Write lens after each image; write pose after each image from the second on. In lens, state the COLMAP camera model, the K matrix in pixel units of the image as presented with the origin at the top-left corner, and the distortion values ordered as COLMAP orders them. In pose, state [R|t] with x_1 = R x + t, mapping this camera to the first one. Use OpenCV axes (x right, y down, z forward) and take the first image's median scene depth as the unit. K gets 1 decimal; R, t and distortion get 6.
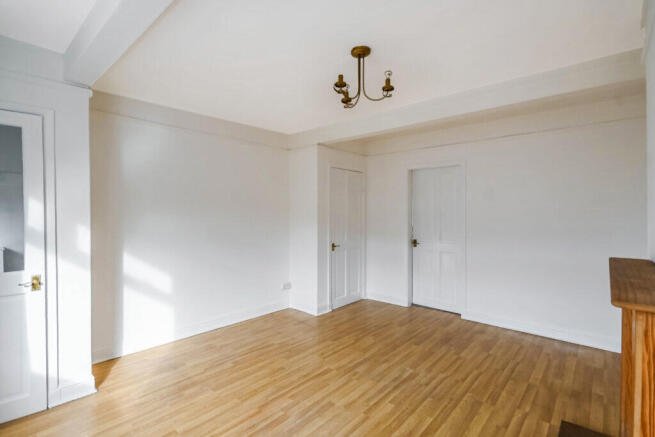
lens RADIAL K [[315.6, 0, 327.4], [0, 315.6, 197.4], [0, 0, 1]] dist [-0.000735, -0.000337]
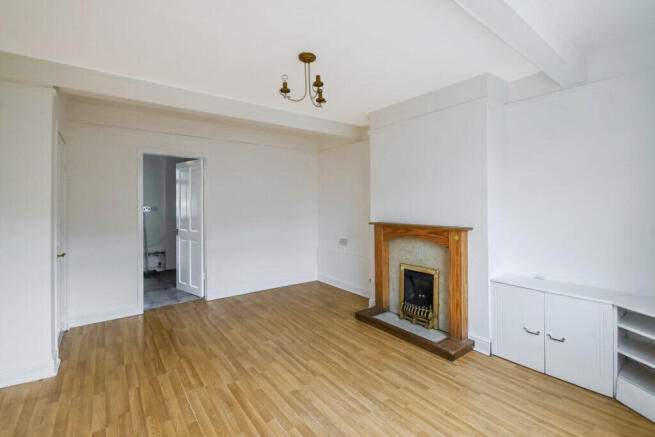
lens RADIAL K [[290.4, 0, 329.1], [0, 290.4, 202.9], [0, 0, 1]] dist [-0.013779, -0.000050]
pose [[0.190164, 0.003201, 0.981747, -0.750704], [-0.045096, 0.998968, 0.005478, 0.027668], [-0.980716, -0.045314, 0.190112, 0.626346]]
